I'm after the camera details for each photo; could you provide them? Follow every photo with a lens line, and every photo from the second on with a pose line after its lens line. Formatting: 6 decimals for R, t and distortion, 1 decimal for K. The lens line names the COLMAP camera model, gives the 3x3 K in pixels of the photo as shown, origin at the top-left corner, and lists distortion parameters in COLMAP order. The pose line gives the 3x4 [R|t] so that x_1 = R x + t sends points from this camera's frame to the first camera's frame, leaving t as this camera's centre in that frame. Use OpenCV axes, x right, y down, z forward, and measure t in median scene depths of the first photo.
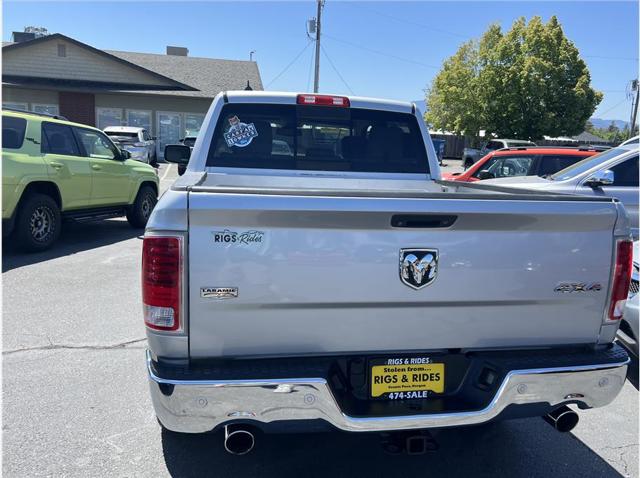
lens RADIAL K [[528.4, 0, 326.6], [0, 528.4, 239.1], [0, 0, 1]] dist [0.047687, -0.051701]
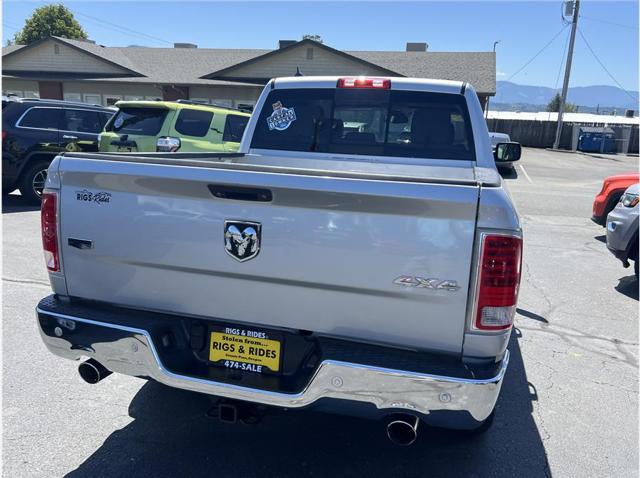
lens RADIAL K [[528.4, 0, 326.1], [0, 528.4, 242.4], [0, 0, 1]] dist [0.047687, -0.051701]
pose [[0.895241, 0.092321, -0.435913, 0.402681], [-0.086274, 0.995702, 0.033695, 0.005999], [0.437150, 0.007443, 0.899358, 0.088269]]
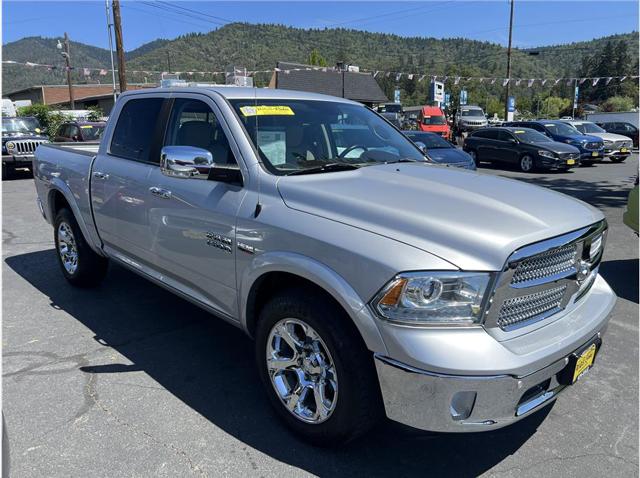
lens RADIAL K [[491.5, 0, 318.7], [0, 491.5, 241.6], [0, 0, 1]] dist [0.041482, -0.038361]
pose [[-0.842311, 0.073052, -0.534019, 0.444809], [-0.136841, 0.929326, 0.342969, -0.419362], [0.521332, 0.361962, -0.772785, 2.392565]]
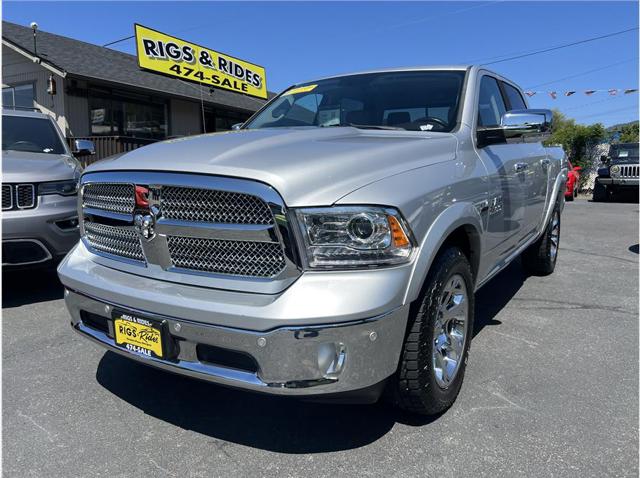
lens RADIAL K [[491.5, 0, 319.2], [0, 491.5, 242.2], [0, 0, 1]] dist [0.041482, -0.038361]
pose [[-0.722587, -0.157864, 0.673013, -0.746941], [0.083634, 0.946460, 0.311798, -0.338823], [-0.686202, 0.281588, -0.670697, 2.320718]]
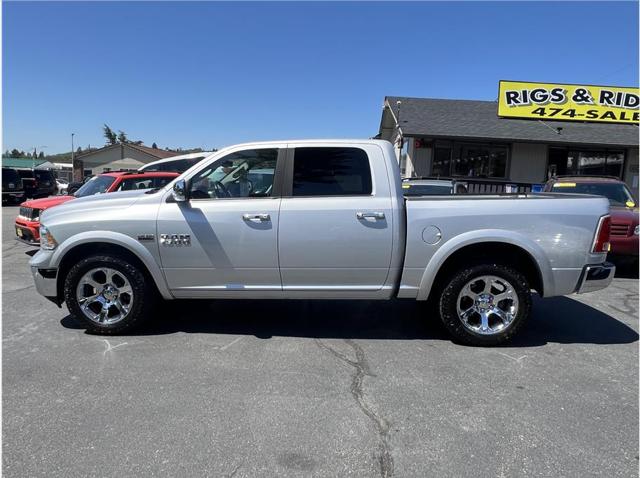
lens RADIAL K [[438.8, 0, 322.7], [0, 438.8, 242.2], [0, 0, 1]] dist [0.000176, -0.006062]
pose [[0.242925, -0.168525, 0.955294, -1.391411], [0.164194, 0.977727, 0.130729, -0.198547], [-0.956048, 0.125096, 0.265185, 0.904134]]
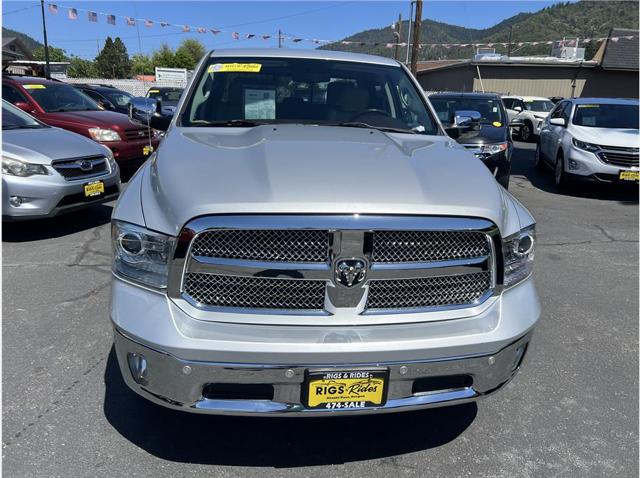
lens RADIAL K [[491.5, 0, 324.9], [0, 491.5, 237.6], [0, 0, 1]] dist [0.041482, -0.038361]
pose [[-0.993967, -0.098135, 0.048983, -0.213516], [-0.066792, 0.895820, 0.439370, -0.452435], [-0.086997, 0.433447, -0.896970, 2.515097]]
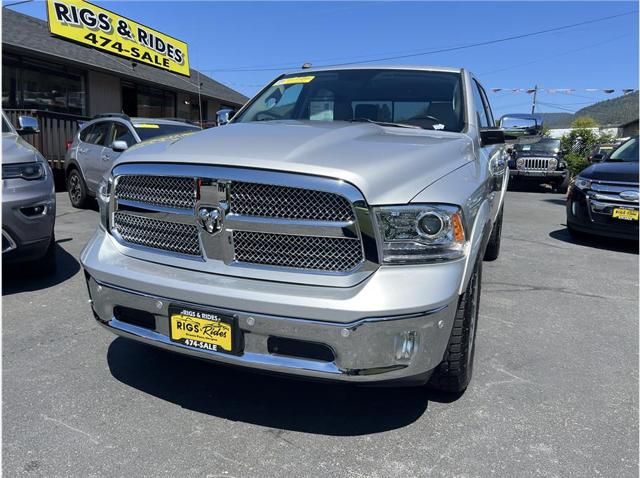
lens RADIAL K [[491.5, 0, 325.7], [0, 491.5, 242.3], [0, 0, 1]] dist [0.041482, -0.038361]
pose [[-0.838538, -0.178330, 0.514832, -0.621701], [0.018531, 0.935037, 0.354066, -0.369221], [-0.544528, 0.306438, -0.780759, 2.445284]]
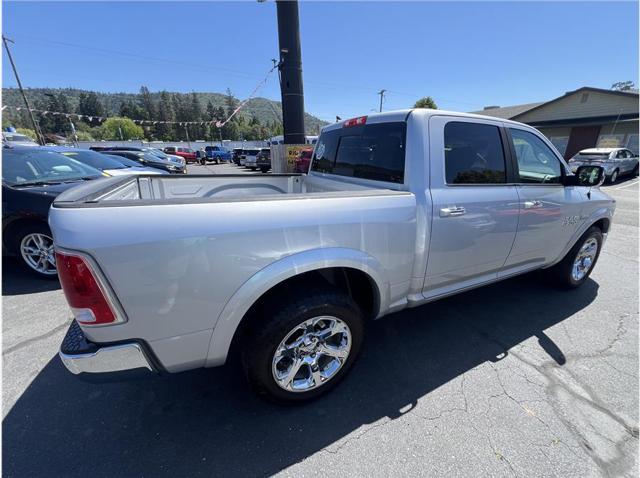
lens RADIAL K [[260.1, 0, 320.8], [0, 260.1, 238.4], [0, 0, 1]] dist [-0.002131, -0.000066]
pose [[0.257958, 0.260816, -0.930286, 0.669436], [-0.161066, 0.961008, 0.224767, -0.119845], [0.952636, 0.091857, 0.289909, 0.788255]]
